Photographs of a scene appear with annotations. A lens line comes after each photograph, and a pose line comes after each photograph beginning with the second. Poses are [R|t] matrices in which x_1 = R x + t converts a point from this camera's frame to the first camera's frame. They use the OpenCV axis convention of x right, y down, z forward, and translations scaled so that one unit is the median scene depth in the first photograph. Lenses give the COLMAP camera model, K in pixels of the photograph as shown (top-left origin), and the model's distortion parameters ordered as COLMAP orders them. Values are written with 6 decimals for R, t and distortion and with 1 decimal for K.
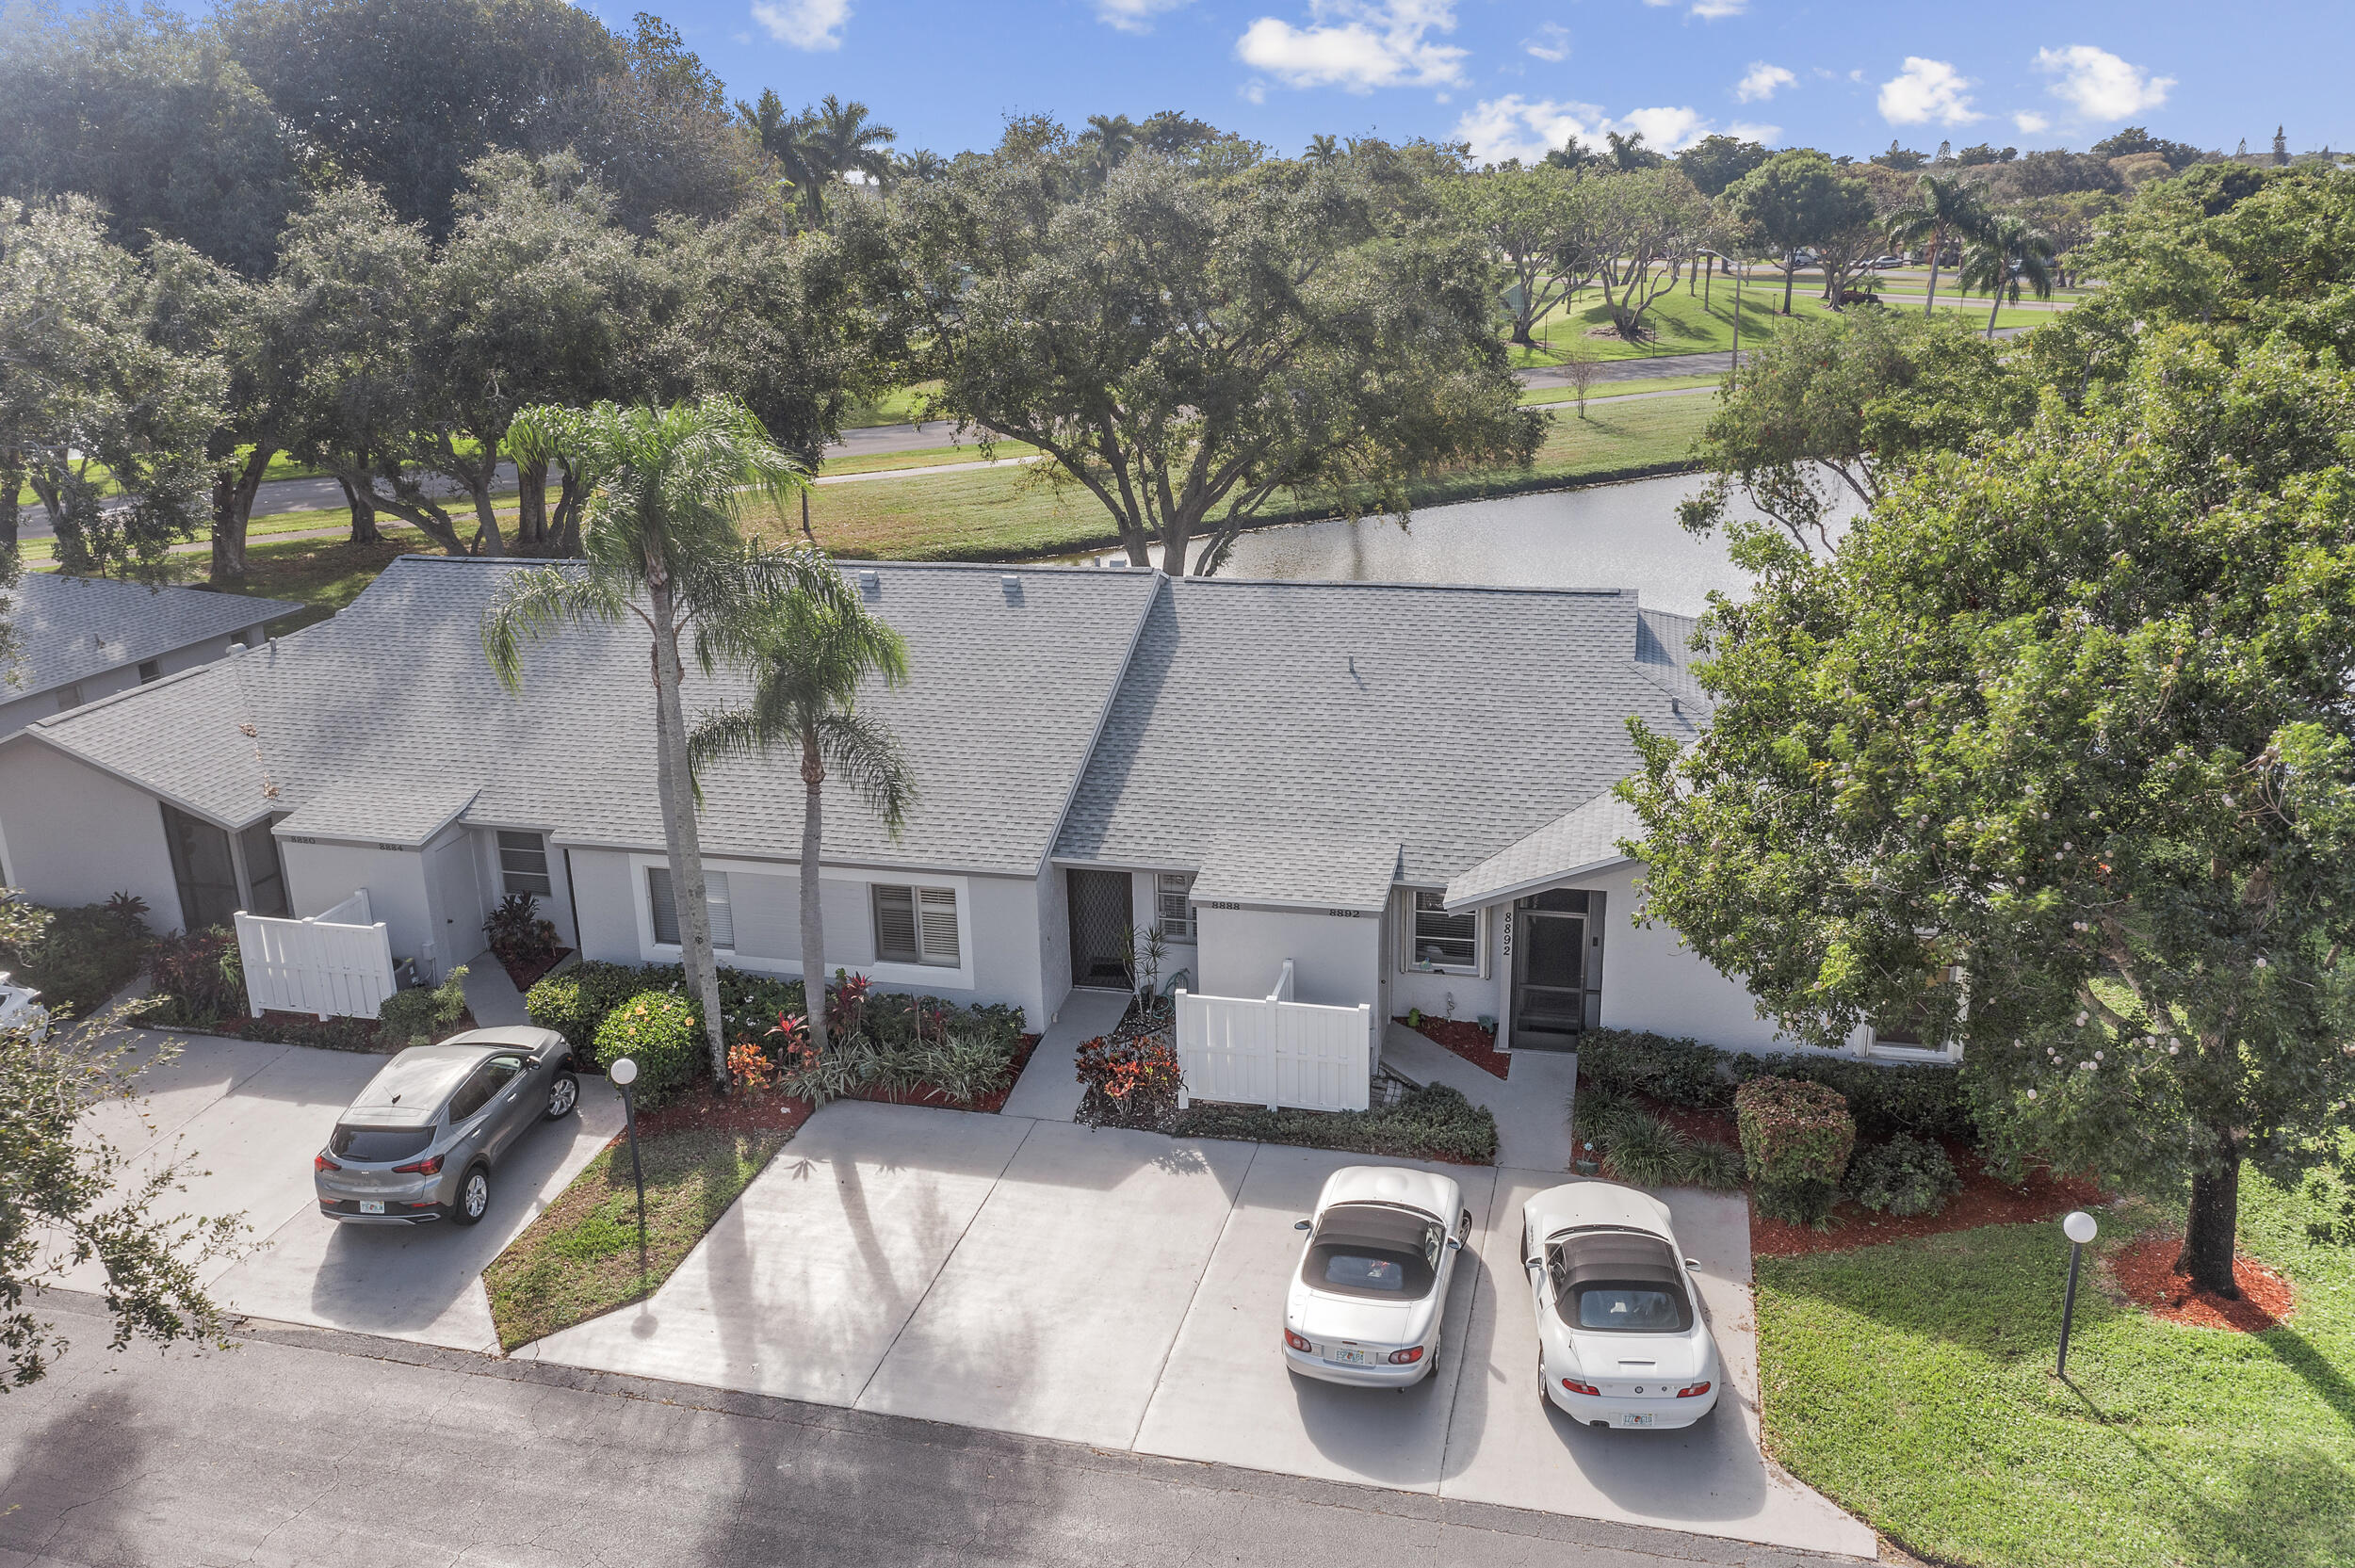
lens RADIAL K [[1885.1, 0, 1179.9], [0, 1885.1, 790.6], [0, 0, 1]] dist [-0.030779, 0.000444]
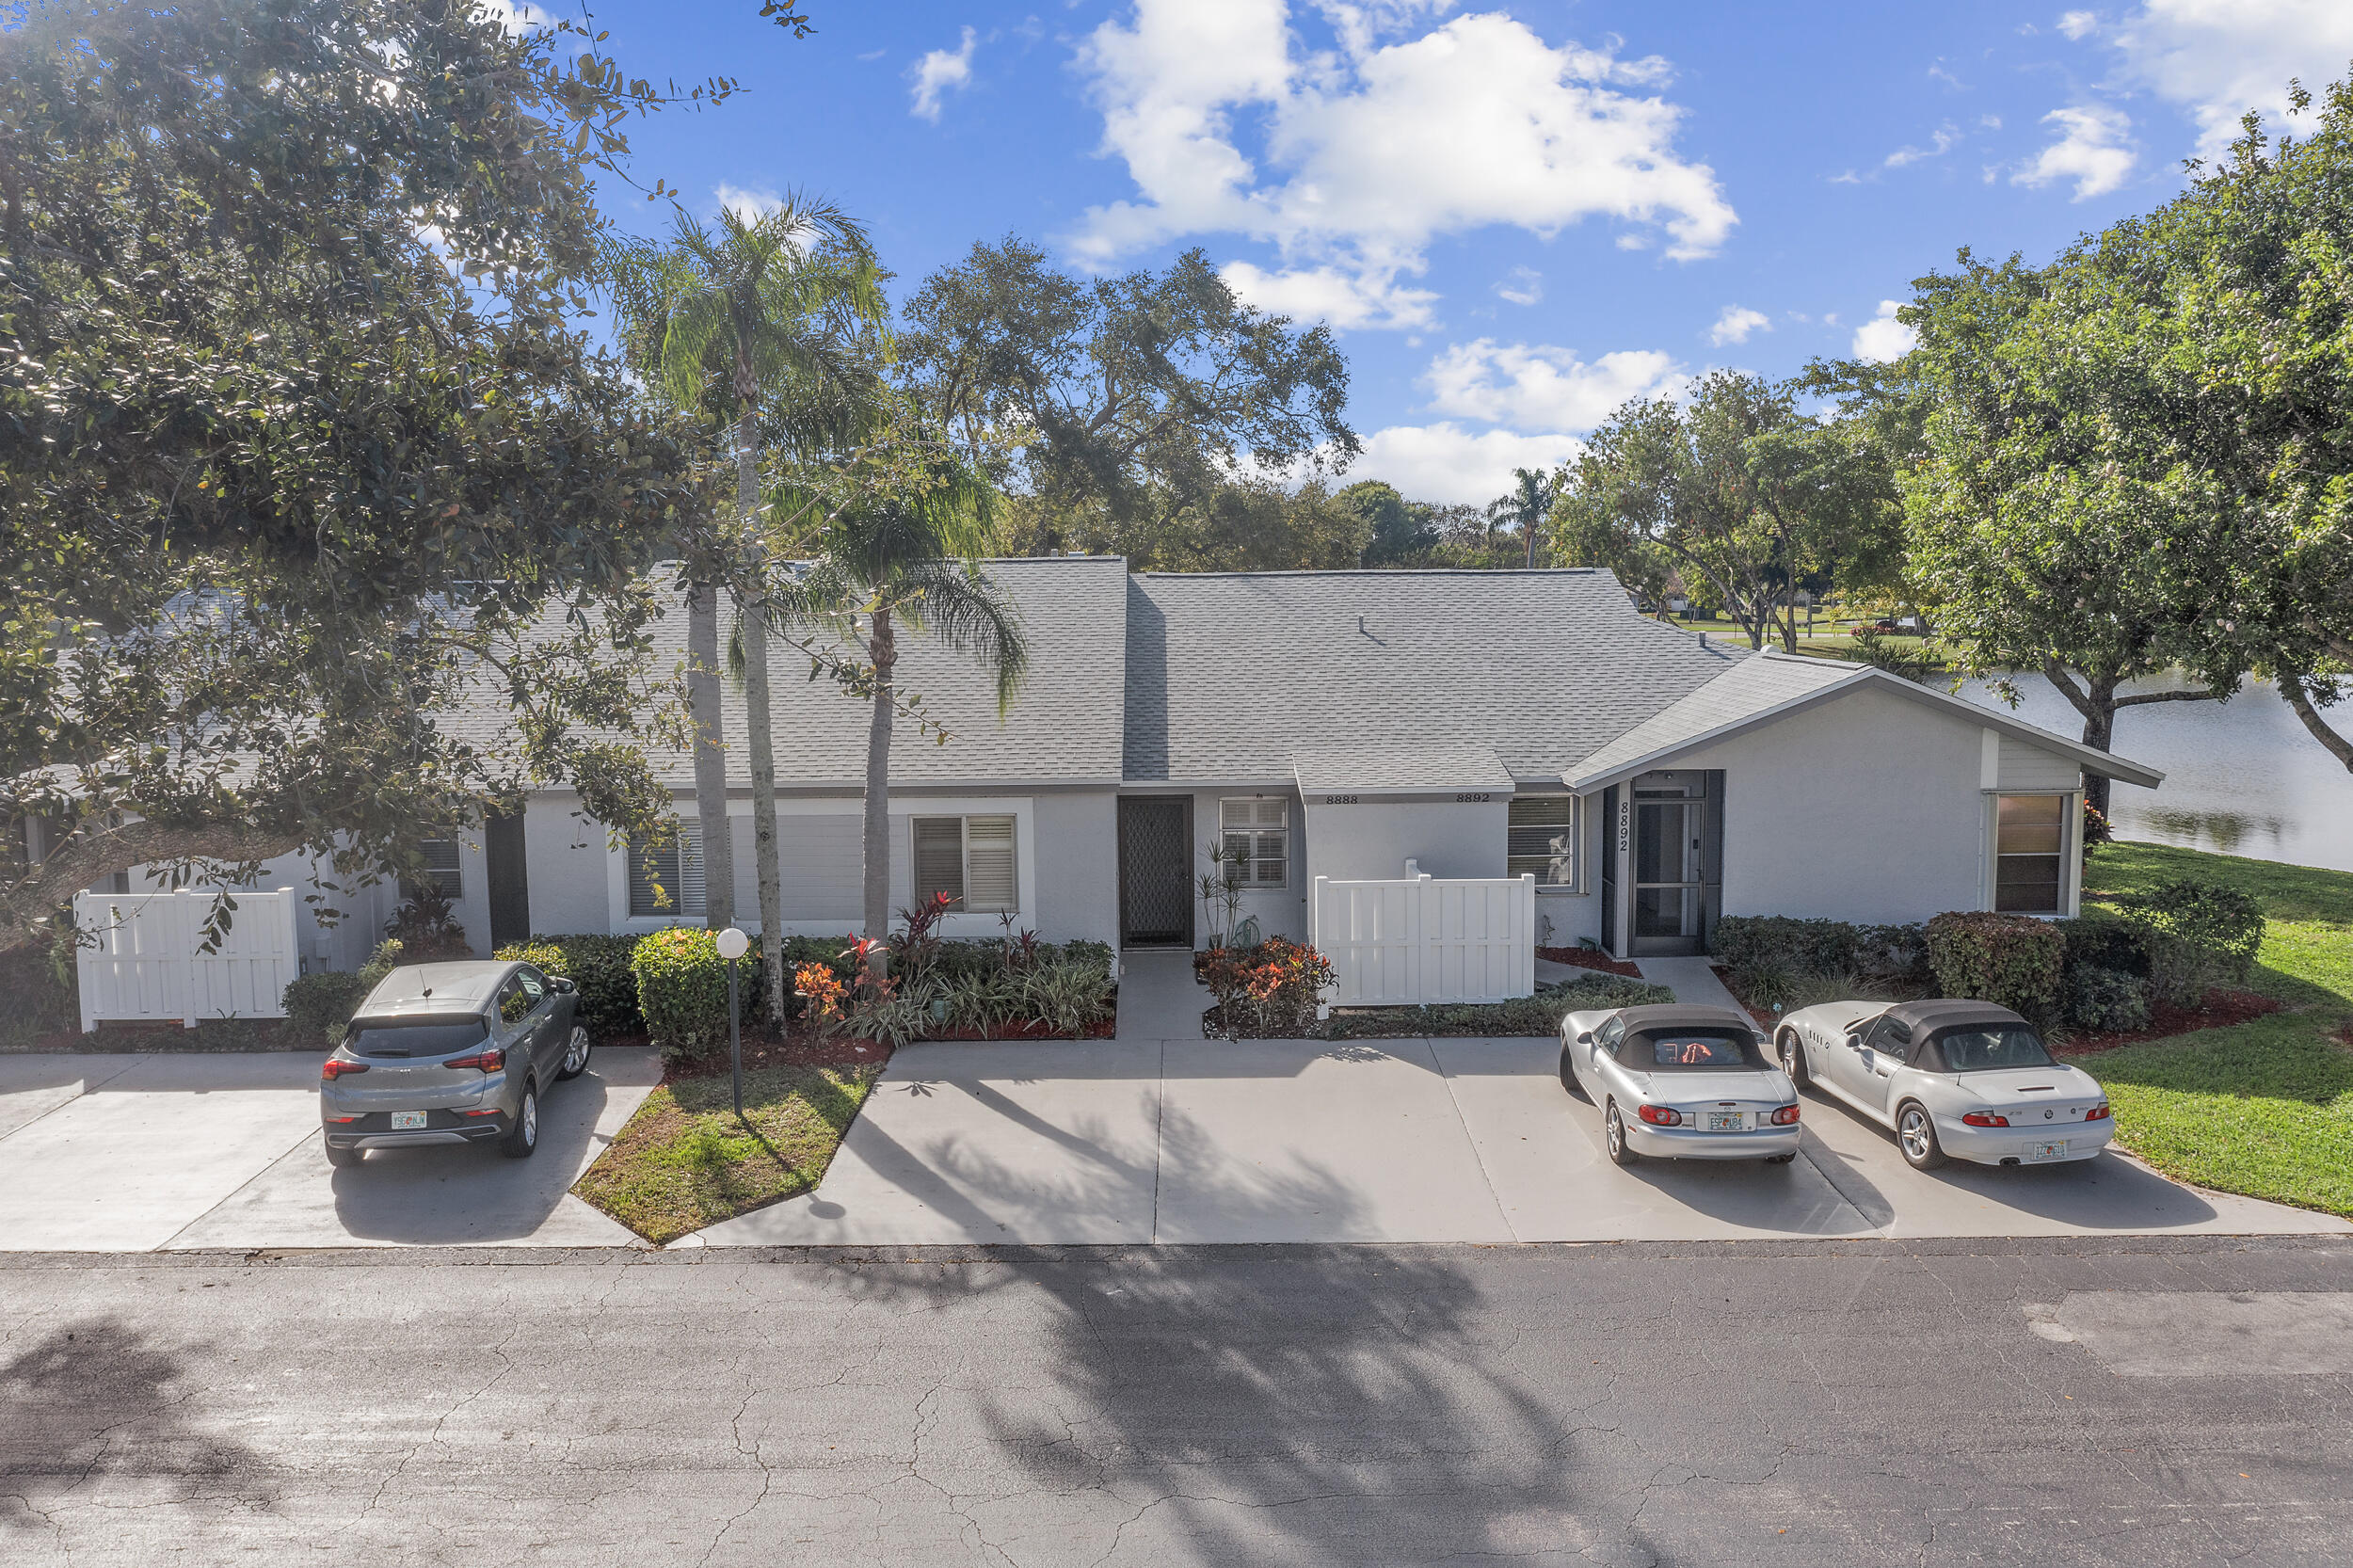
lens RADIAL K [[1892.7, 0, 1178.1], [0, 1892.7, 781.7], [0, 0, 1]] dist [-0.010374, -0.006829]
pose [[0.968774, -0.014447, 0.247524, -0.298040], [0.066063, 0.977254, -0.201521, 0.247661], [-0.238983, 0.211580, 0.947693, 0.160098]]
